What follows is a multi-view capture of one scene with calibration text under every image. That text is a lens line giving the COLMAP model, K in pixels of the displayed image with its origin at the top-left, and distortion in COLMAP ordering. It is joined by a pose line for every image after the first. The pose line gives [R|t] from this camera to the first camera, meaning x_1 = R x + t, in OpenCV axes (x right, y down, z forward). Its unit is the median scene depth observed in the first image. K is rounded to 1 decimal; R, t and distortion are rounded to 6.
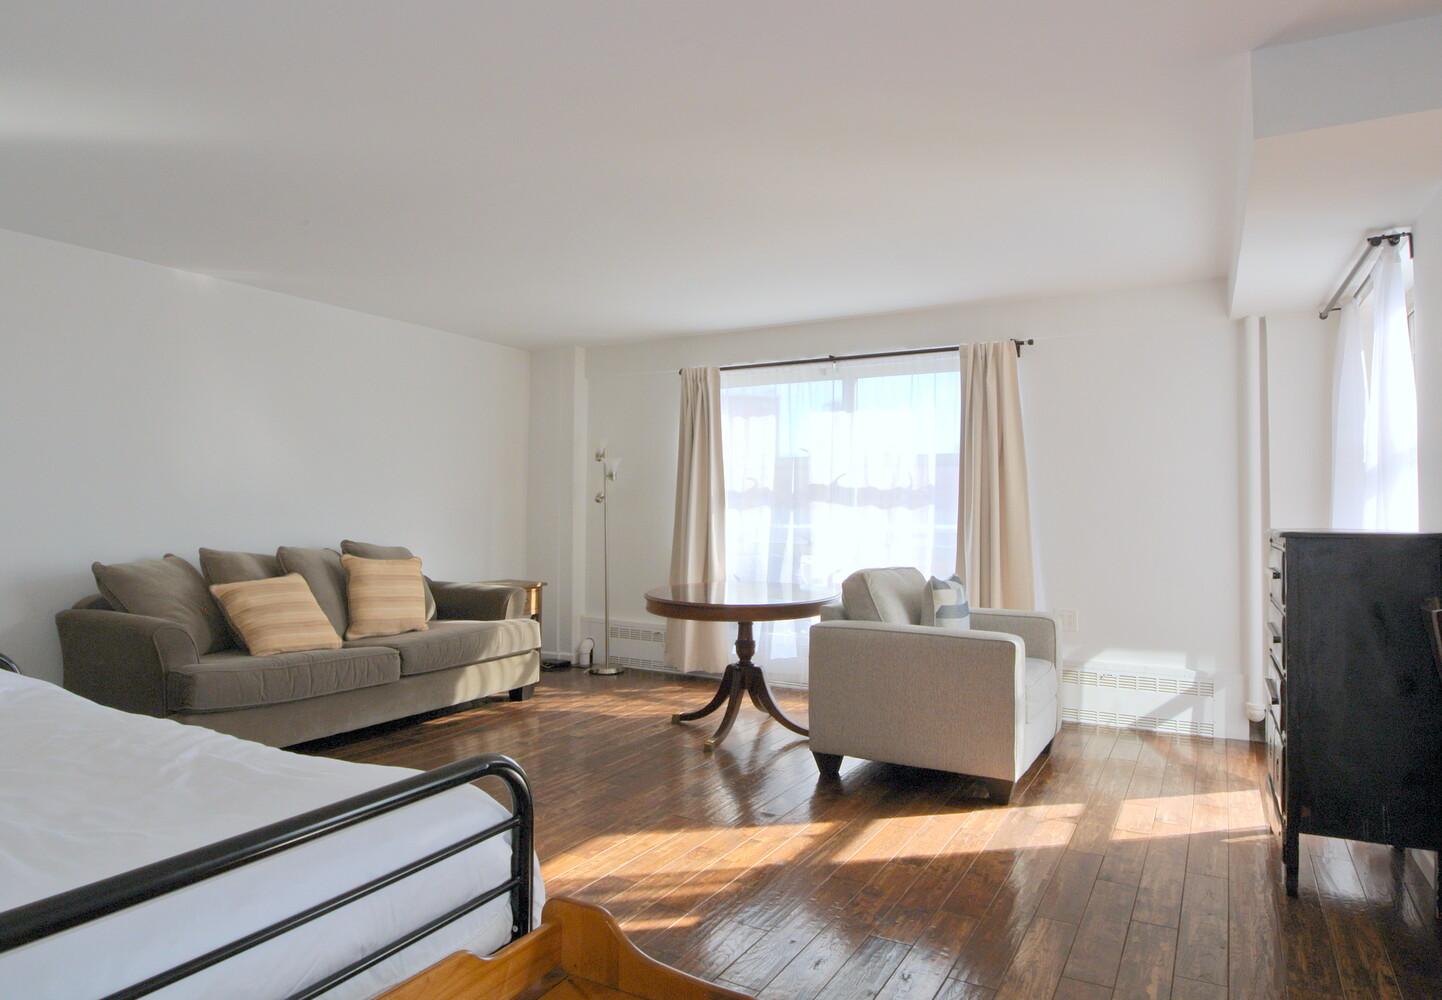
lens RADIAL K [[827.8, 0, 715.5], [0, 827.8, 500.5], [0, 0, 1]] dist [-0.003407, -0.002056]
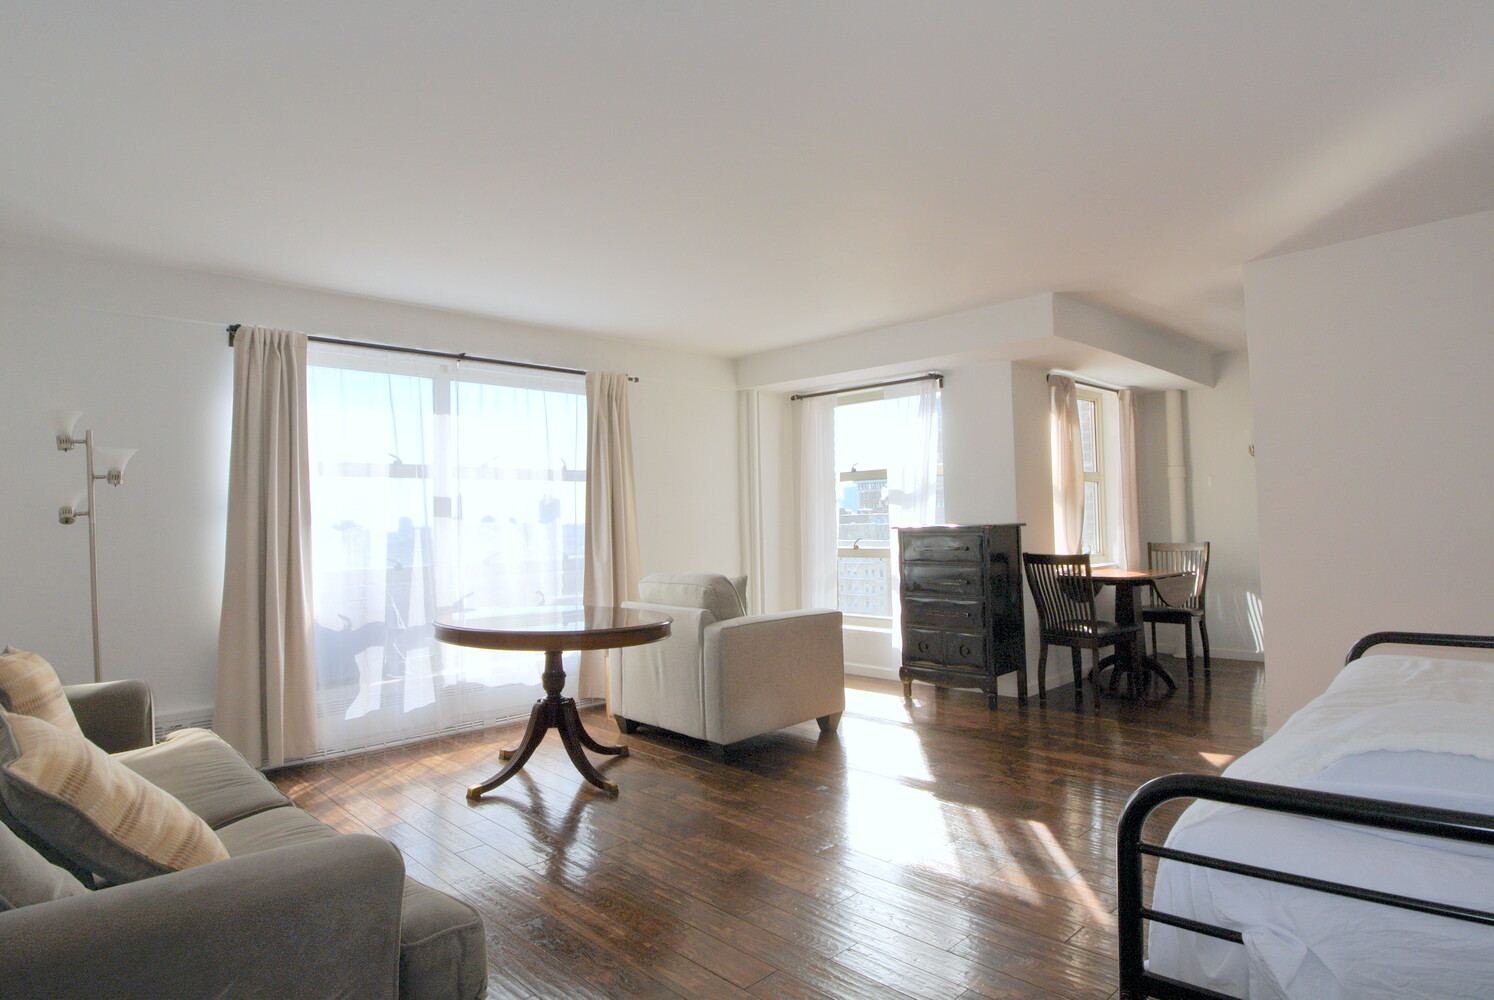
lens RADIAL K [[832.5, 0, 753.3], [0, 832.5, 491.1], [0, 0, 1]] dist [-0.001041, -0.000740]
pose [[0.278977, 0.013315, 0.960205, -0.704063], [0.003664, 0.999882, -0.014930, -0.012653], [-0.960291, 0.007684, 0.278896, 0.494177]]
